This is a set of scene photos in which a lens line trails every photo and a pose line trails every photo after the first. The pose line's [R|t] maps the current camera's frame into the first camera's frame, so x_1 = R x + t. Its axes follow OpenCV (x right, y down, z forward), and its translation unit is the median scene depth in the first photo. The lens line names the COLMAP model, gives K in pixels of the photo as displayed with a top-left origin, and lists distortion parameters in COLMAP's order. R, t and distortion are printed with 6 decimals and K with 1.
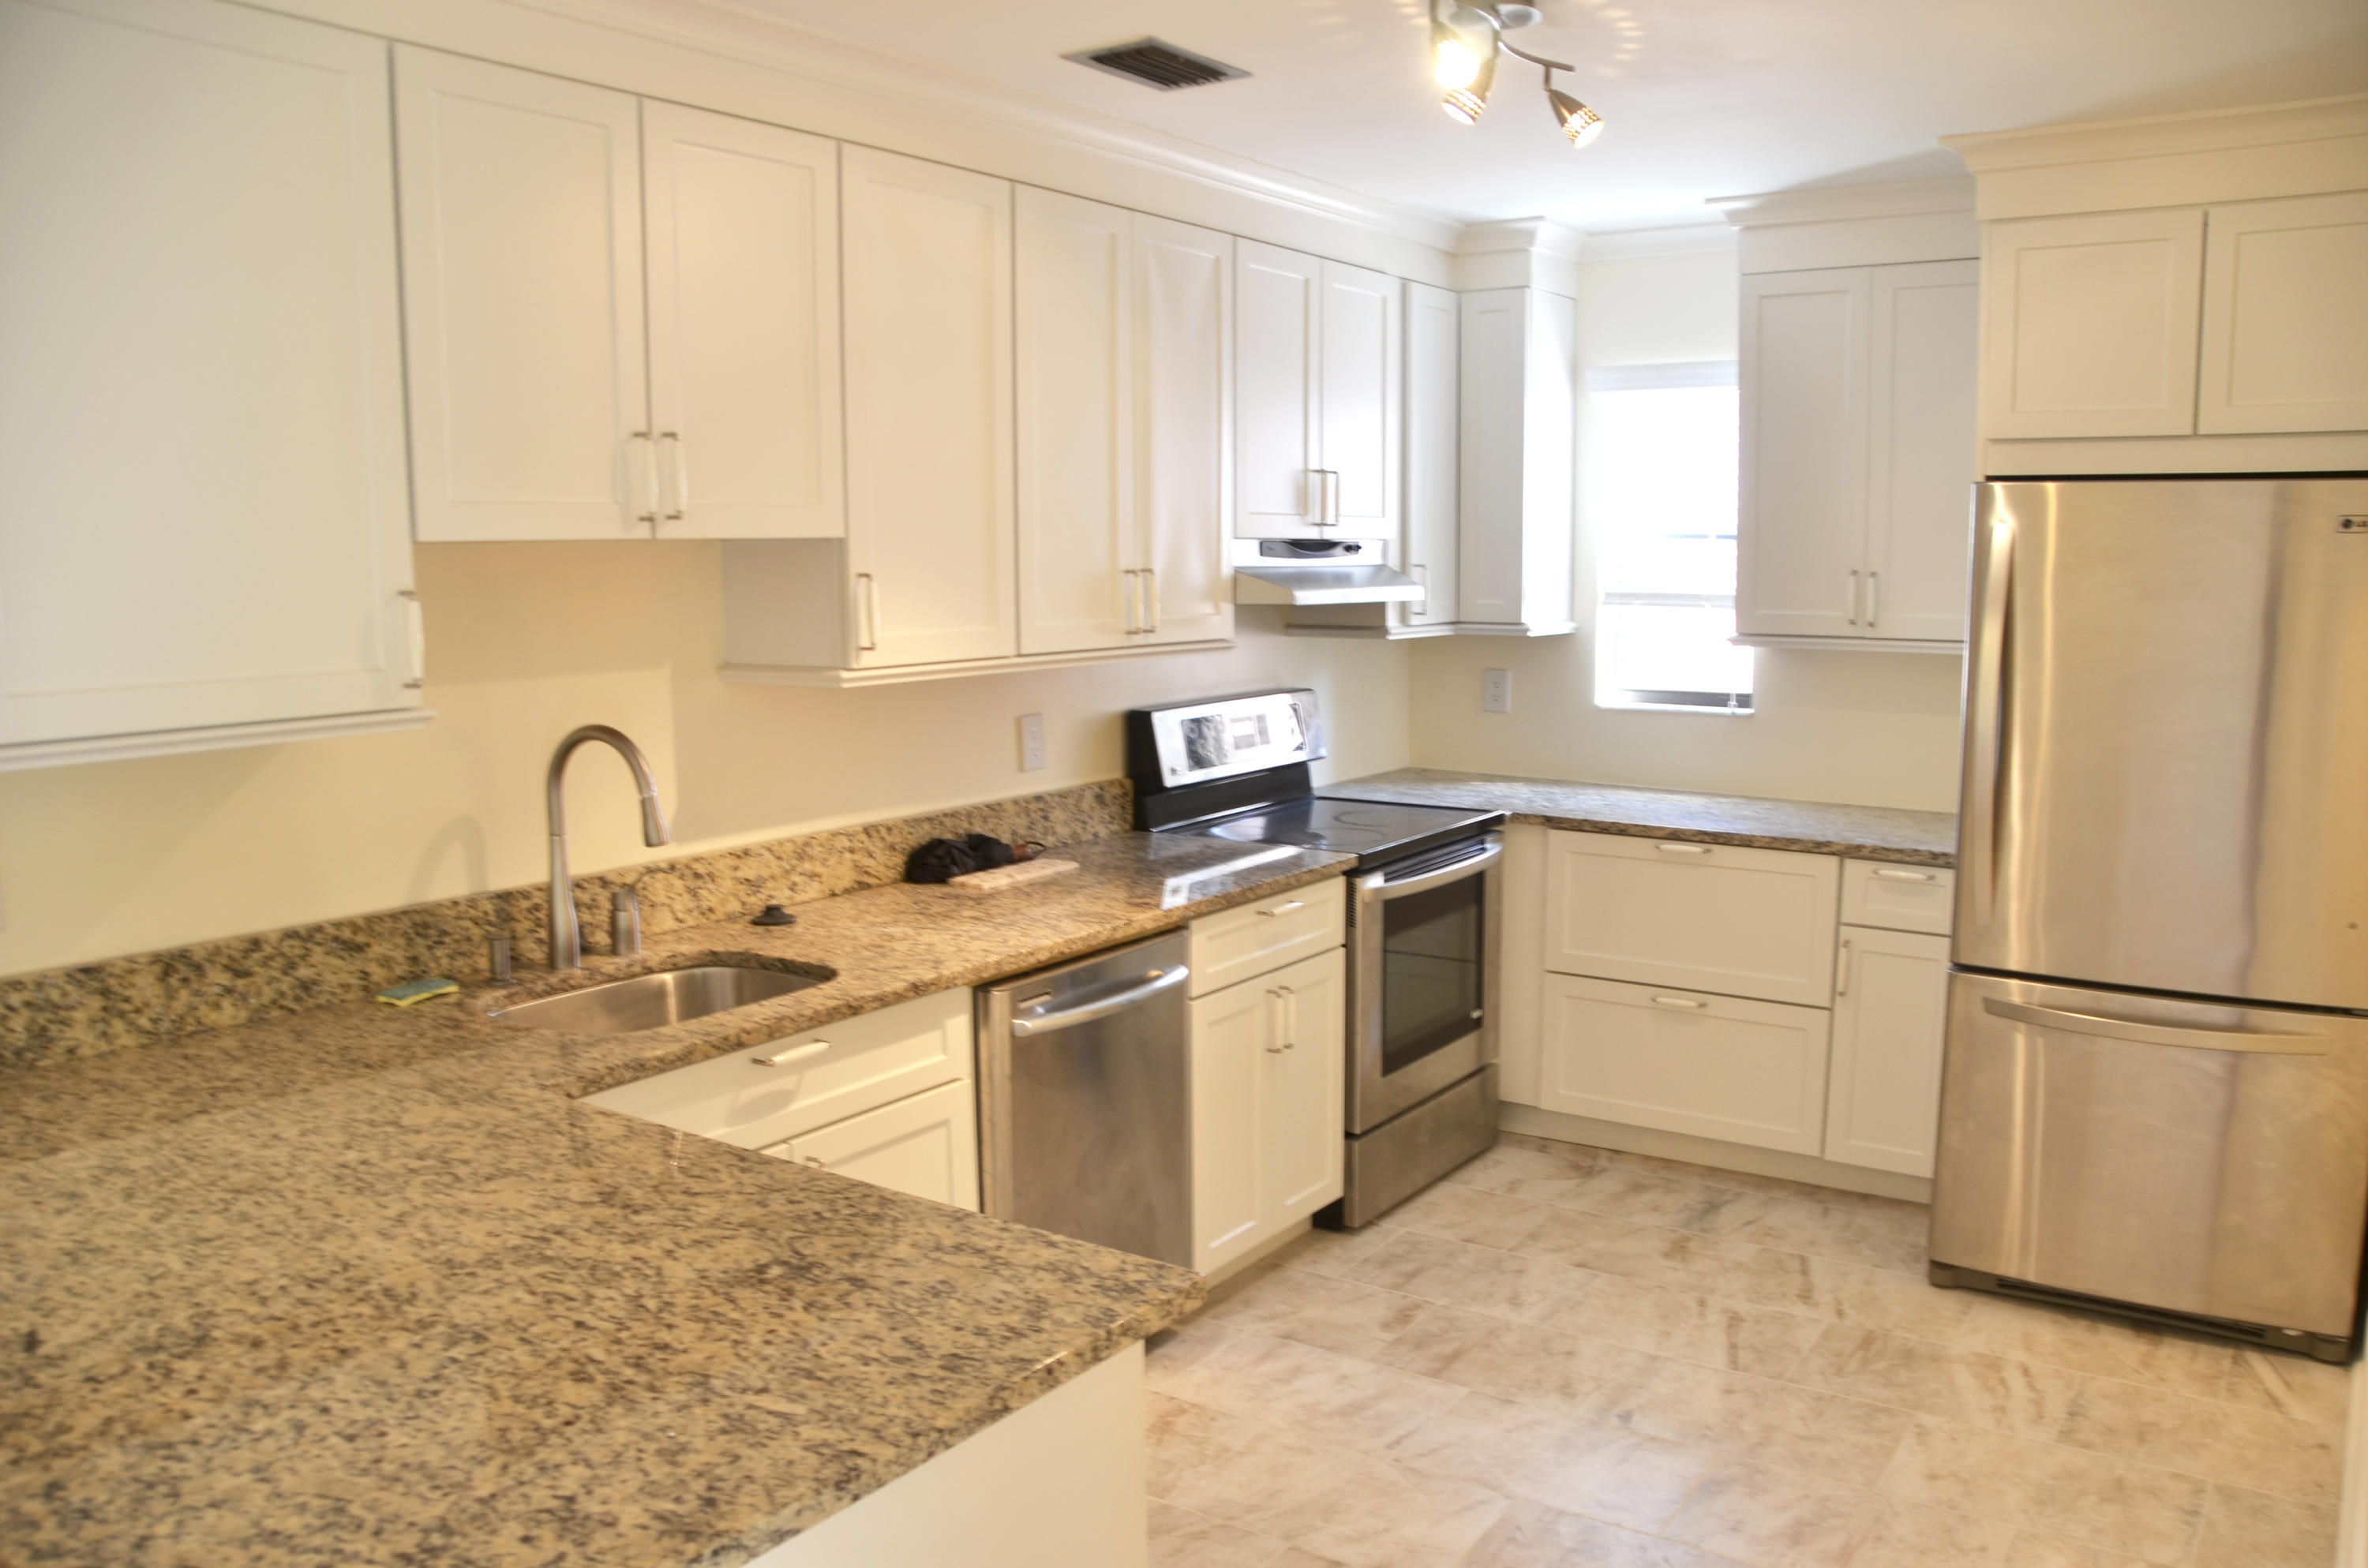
lens RADIAL K [[1820.6, 0, 1204.9], [0, 1820.6, 833.0], [0, 0, 1]] dist [-0.166380, 0.113784]
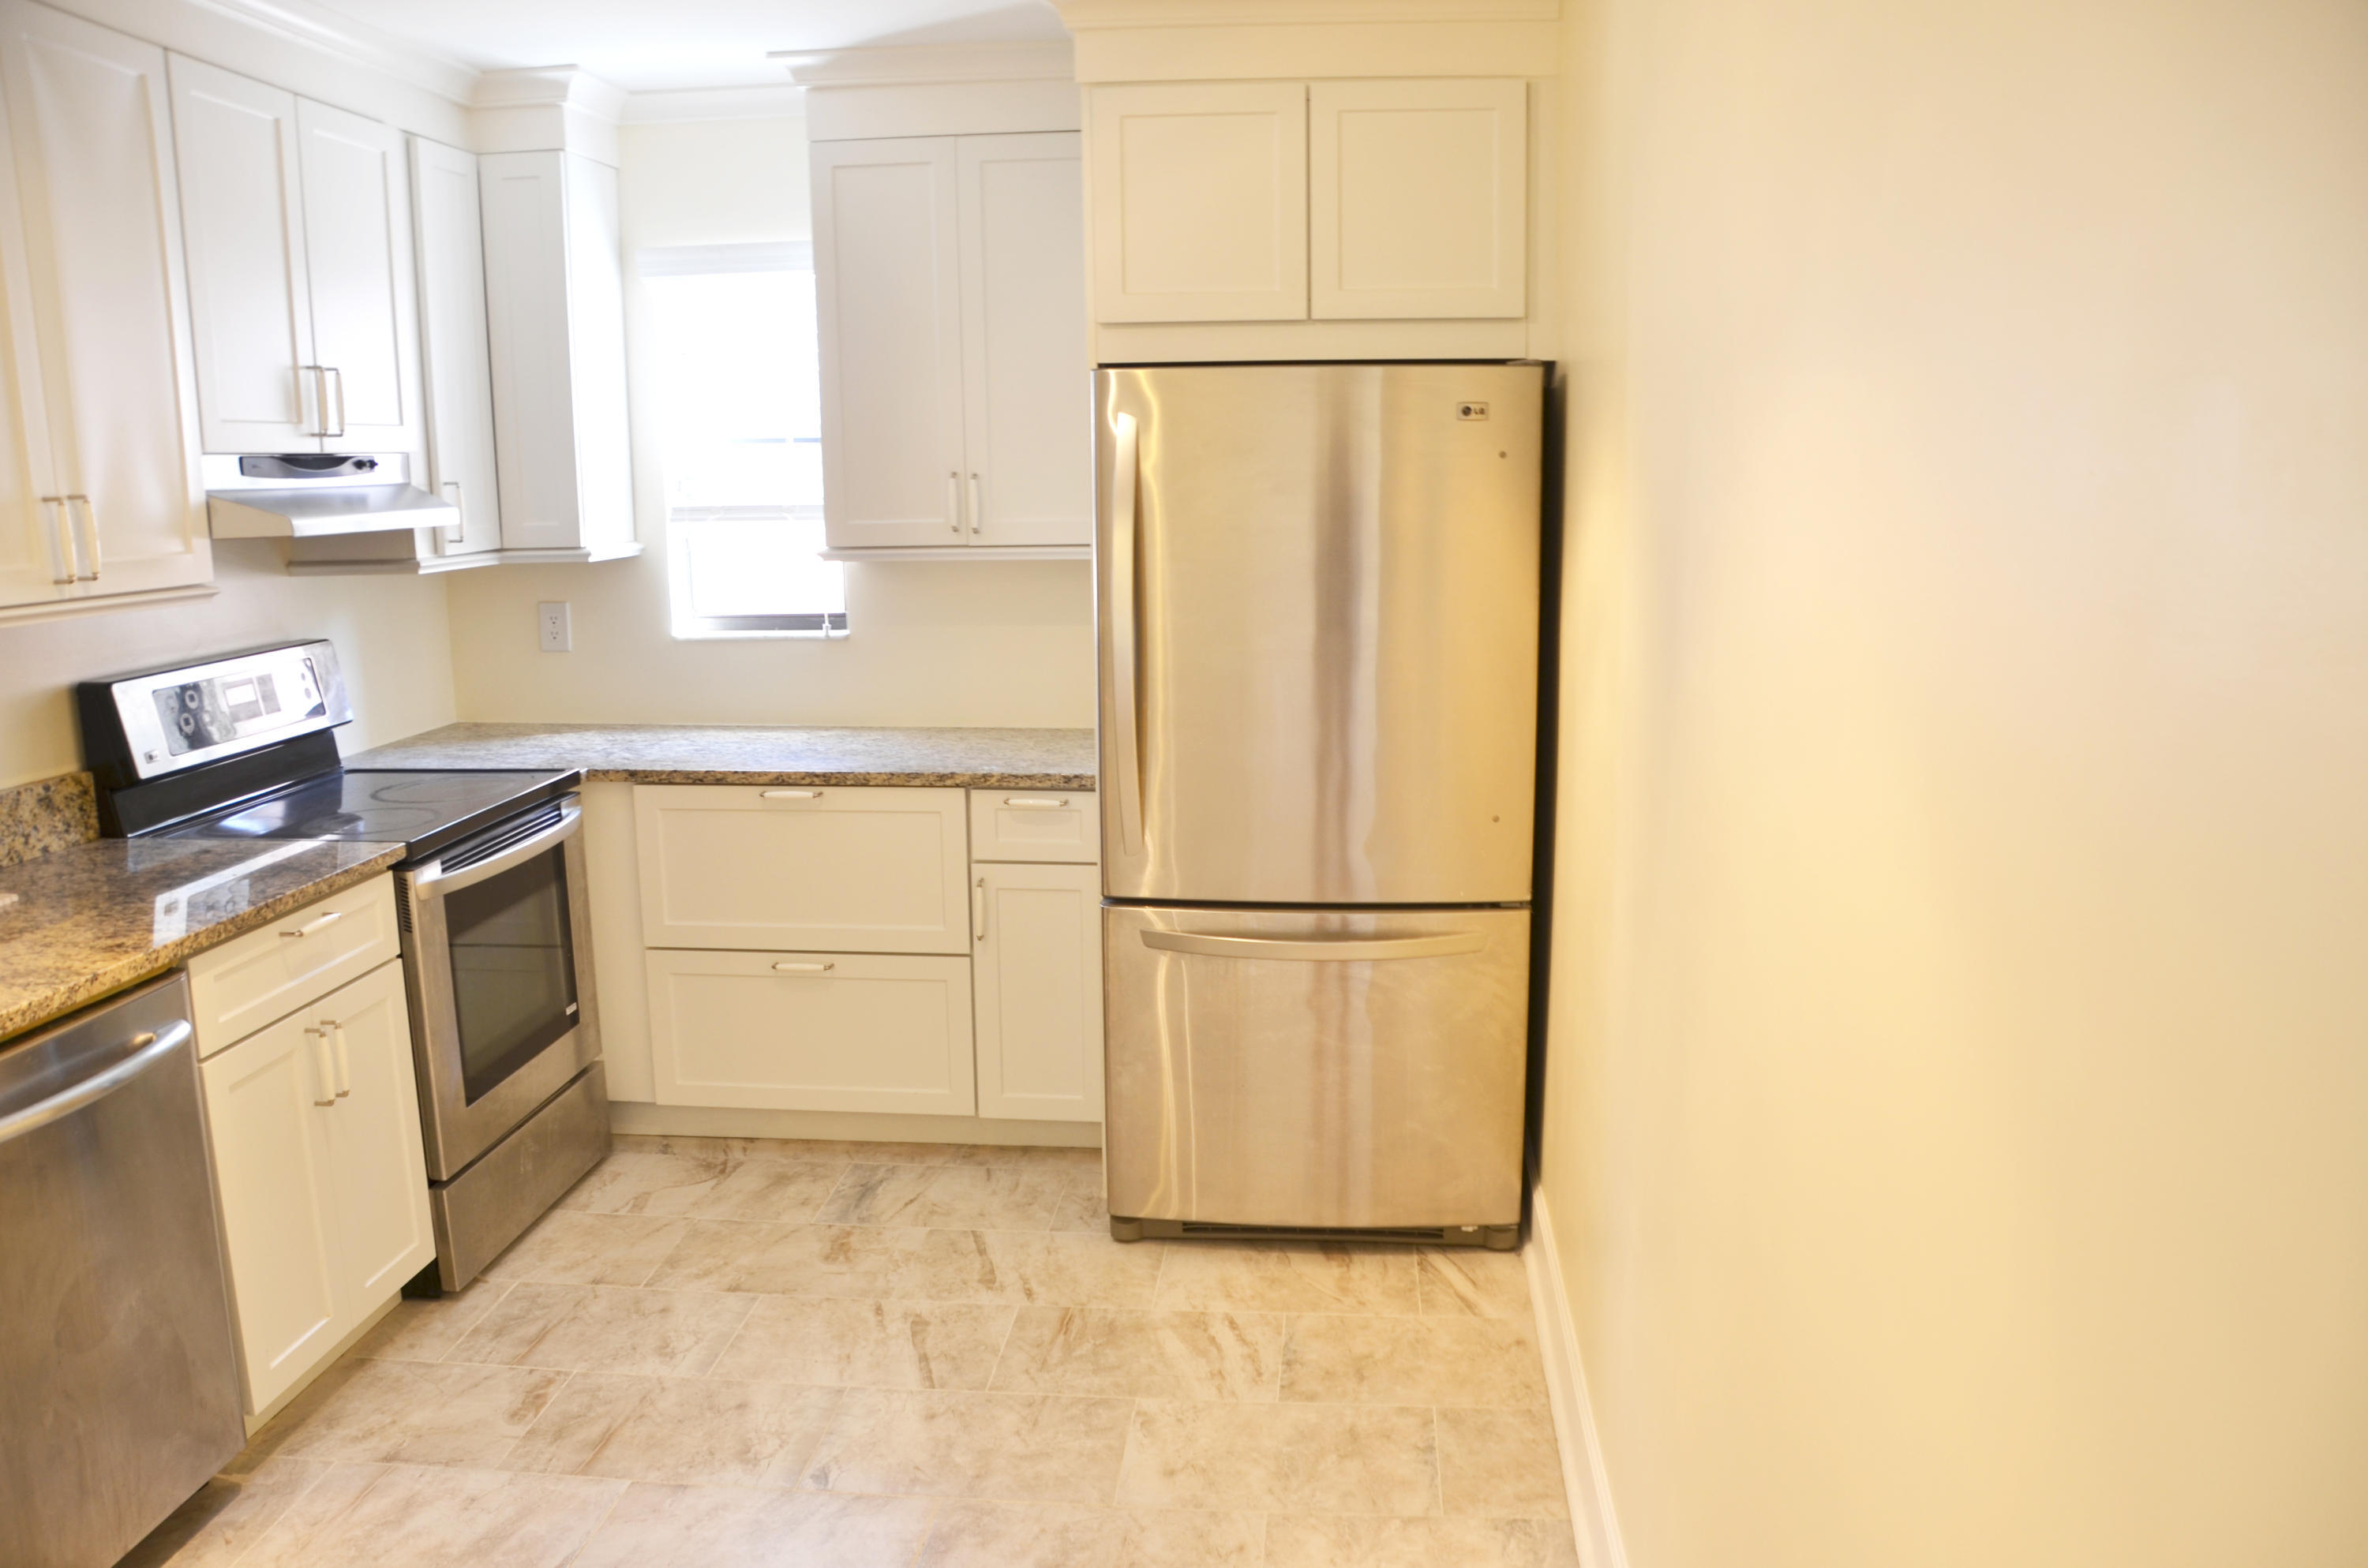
lens RADIAL K [[1820.6, 0, 1204.9], [0, 1820.6, 833.0], [0, 0, 1]] dist [-0.166380, 0.113784]
pose [[0.869483, -0.101010, 0.483524, 0.017238], [0.079071, 0.994707, 0.065612, -0.020303], [-0.487593, -0.018815, 0.872868, 0.180378]]
